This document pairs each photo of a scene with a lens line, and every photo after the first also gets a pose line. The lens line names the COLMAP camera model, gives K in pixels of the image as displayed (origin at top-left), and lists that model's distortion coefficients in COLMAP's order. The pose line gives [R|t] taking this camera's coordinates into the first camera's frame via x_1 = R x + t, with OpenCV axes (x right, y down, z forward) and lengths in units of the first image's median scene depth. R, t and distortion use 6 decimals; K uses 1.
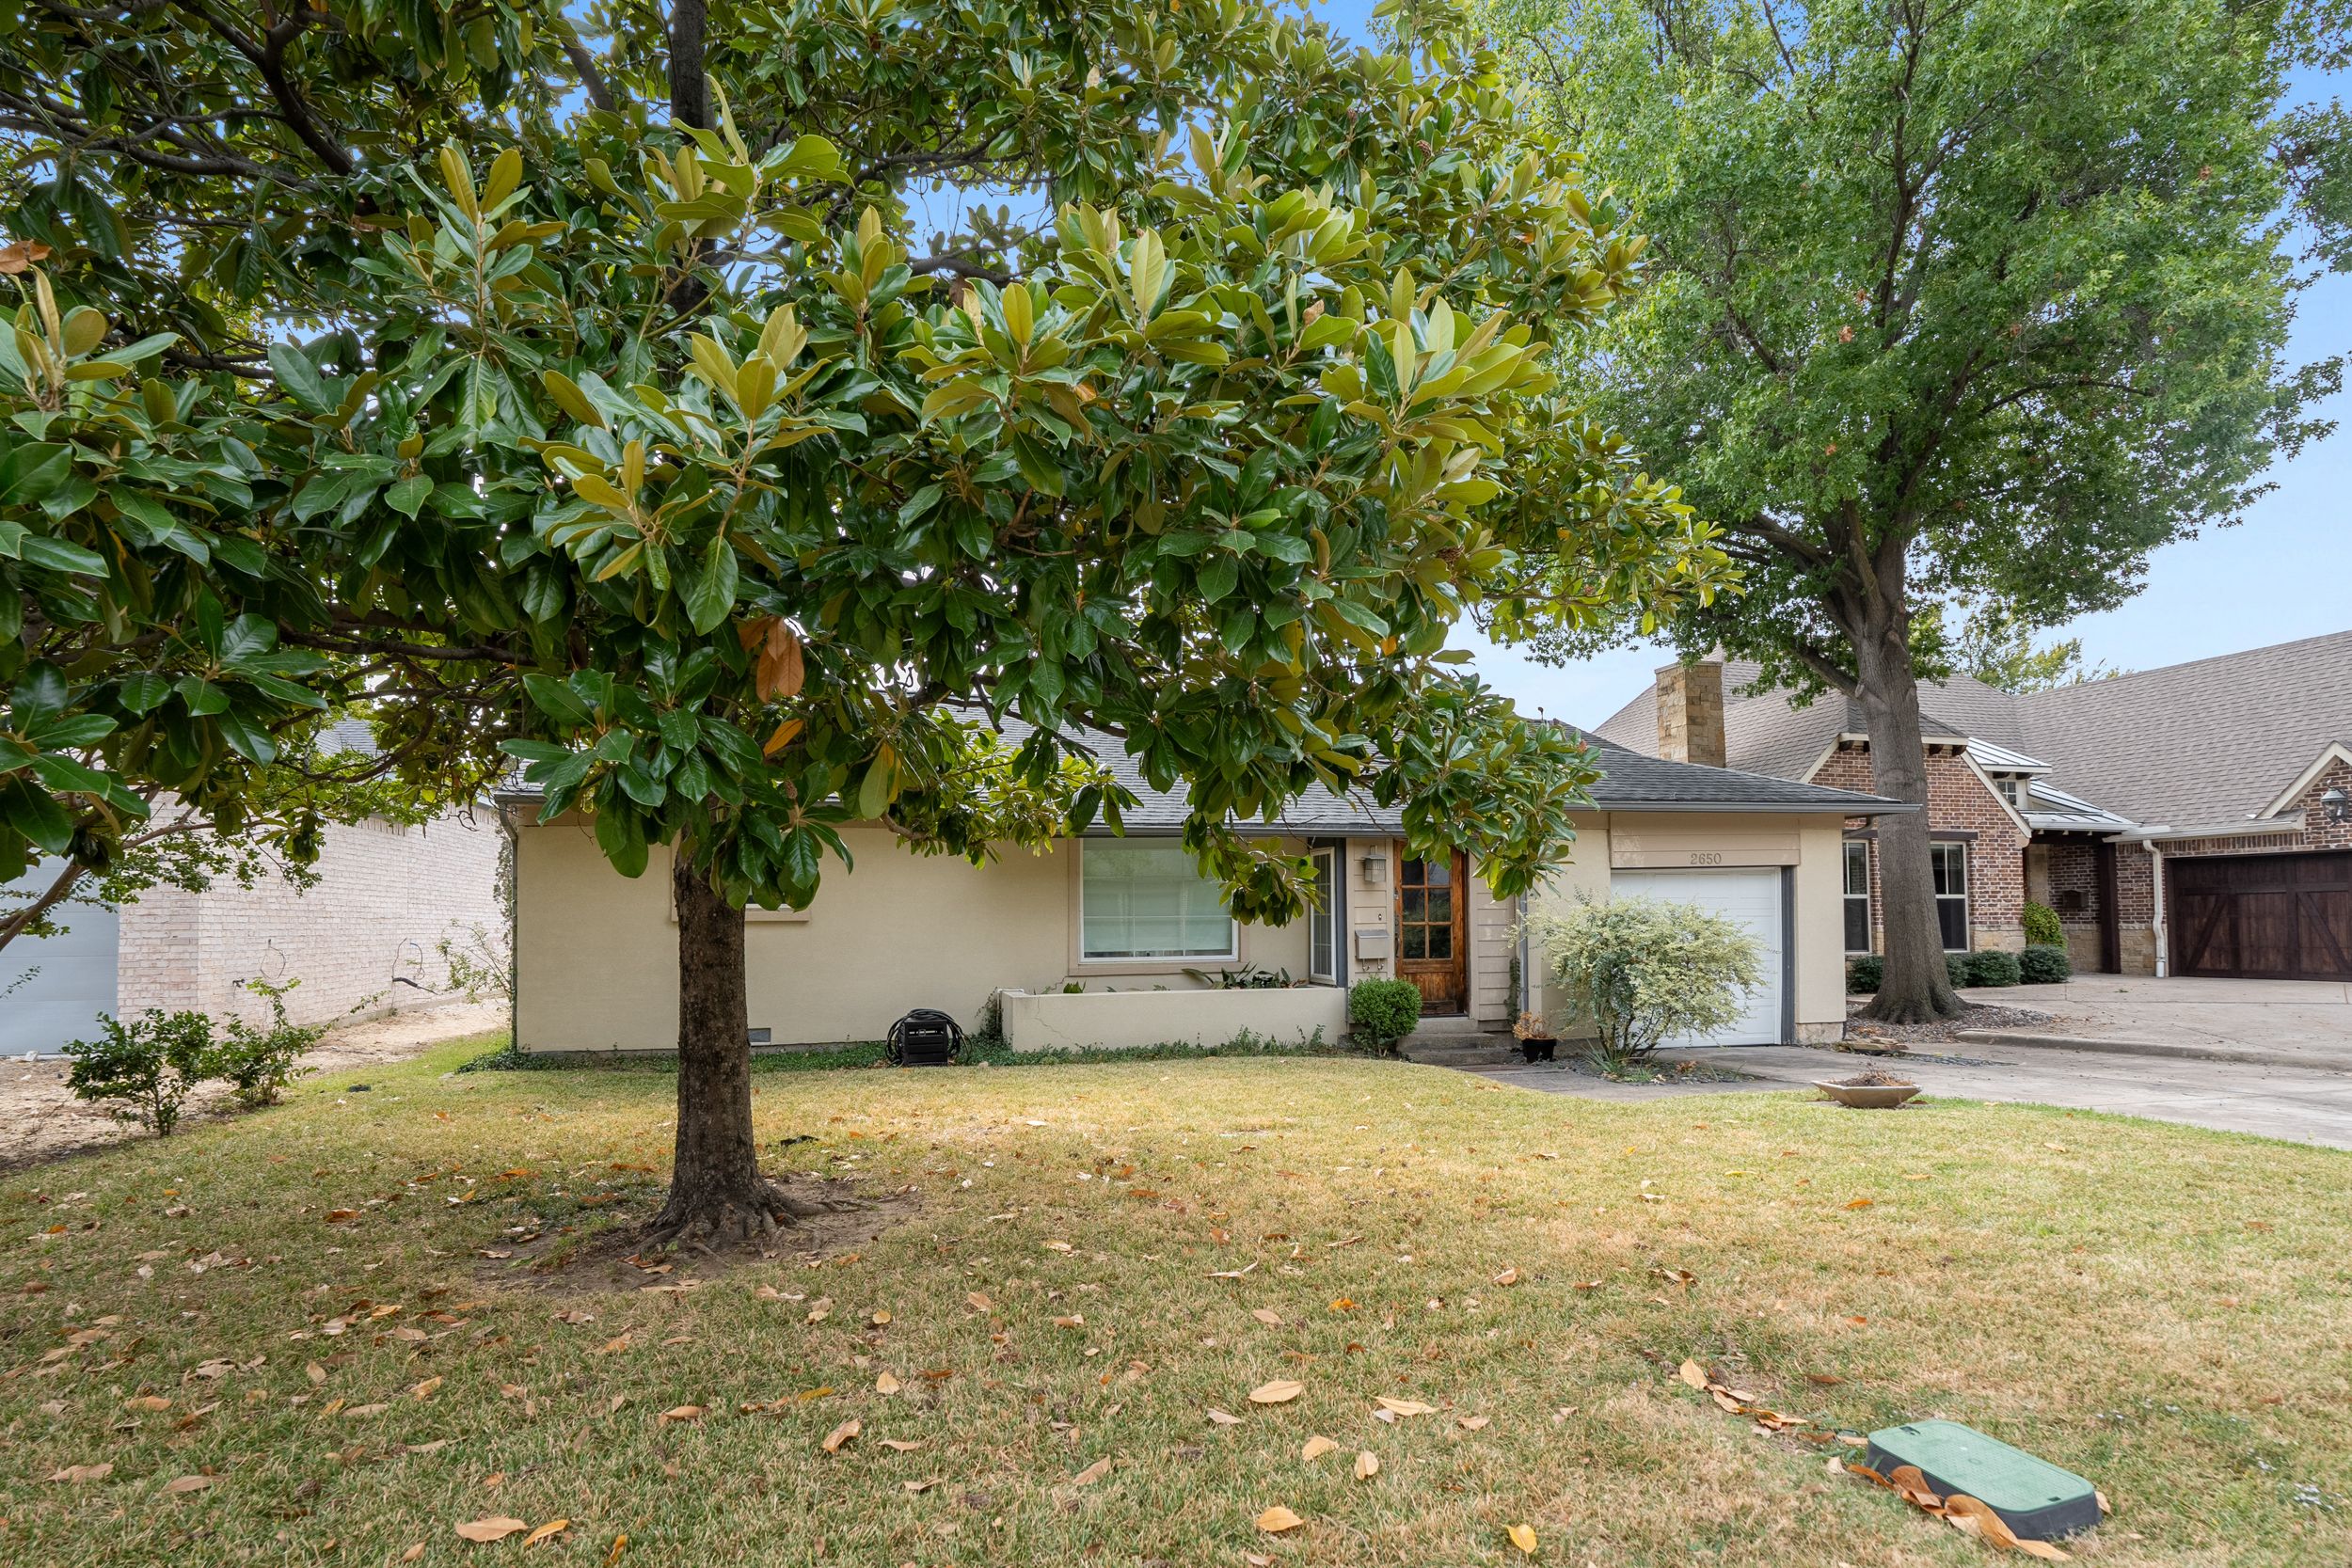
lens RADIAL K [[1221.4, 0, 1175.9], [0, 1221.4, 825.8], [0, 0, 1]] dist [-0.002030, 0.000266]
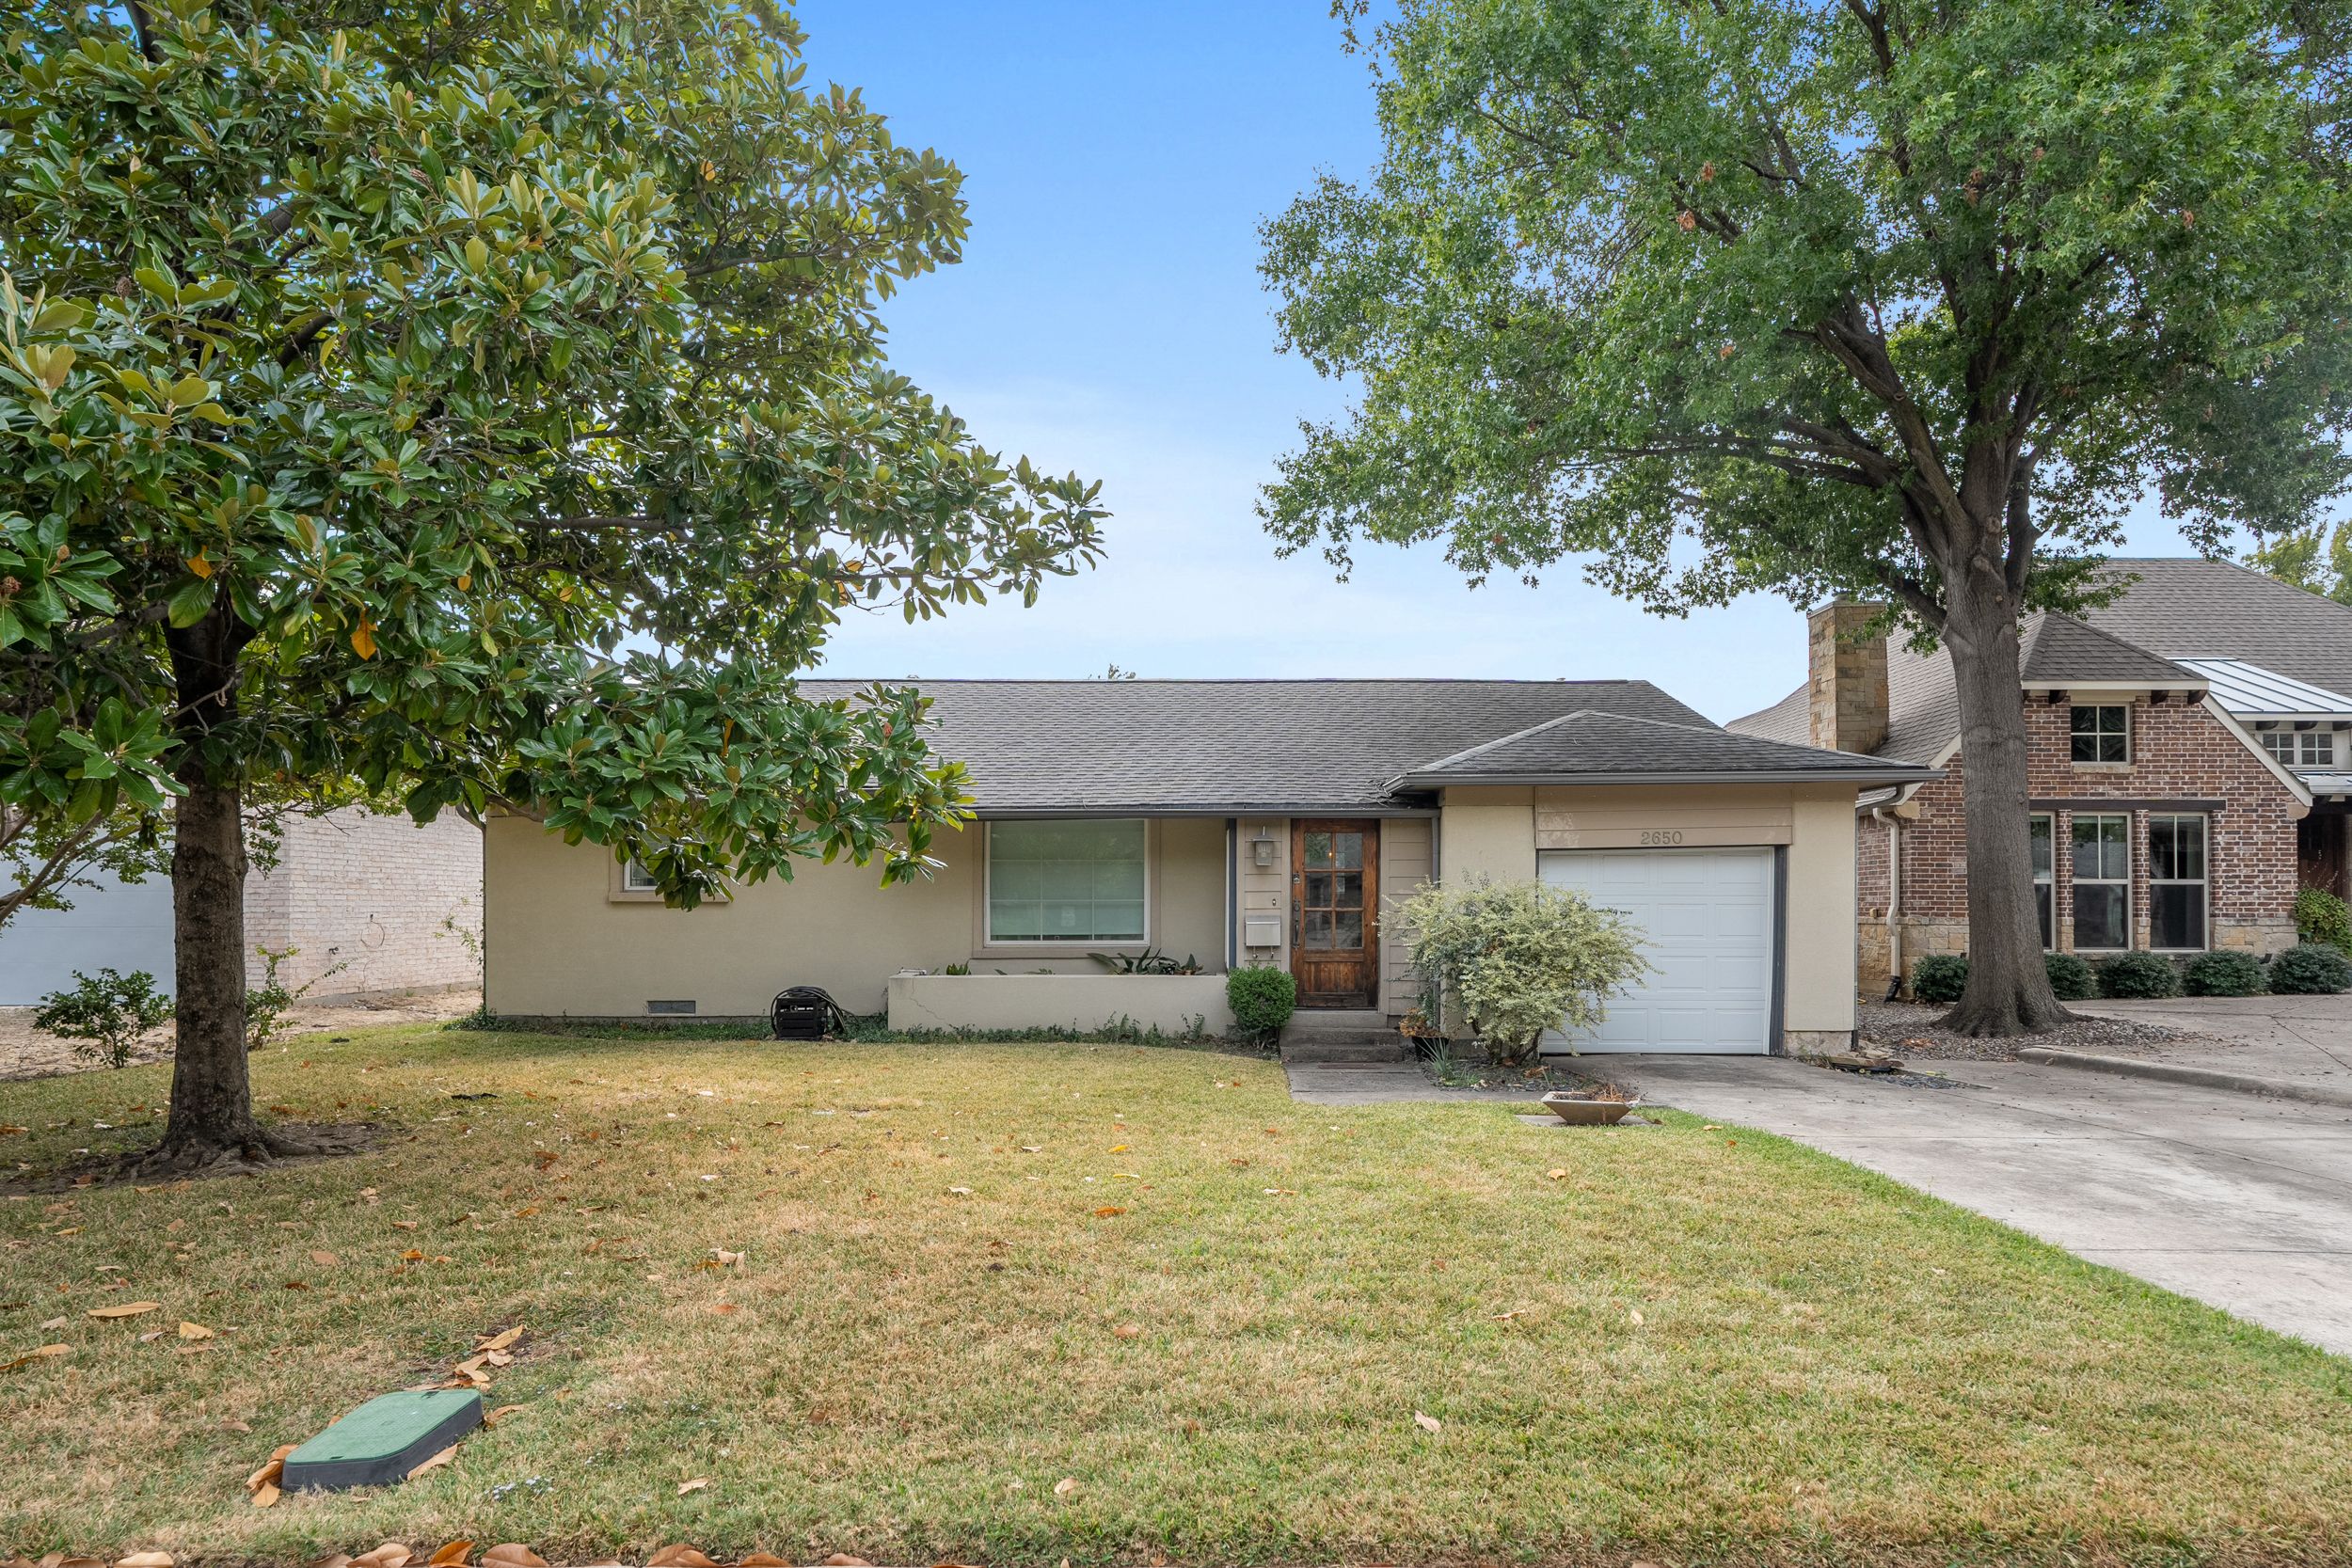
lens RADIAL K [[1281.8, 0, 1171.9], [0, 1281.8, 821.6], [0, 0, 1]] dist [-0.000275, 0.000050]
pose [[0.961354, -0.009507, -0.275153, 0.340507], [0.013442, 0.999833, 0.012418, -0.000572], [0.274988, -0.015637, 0.961320, 0.027184]]
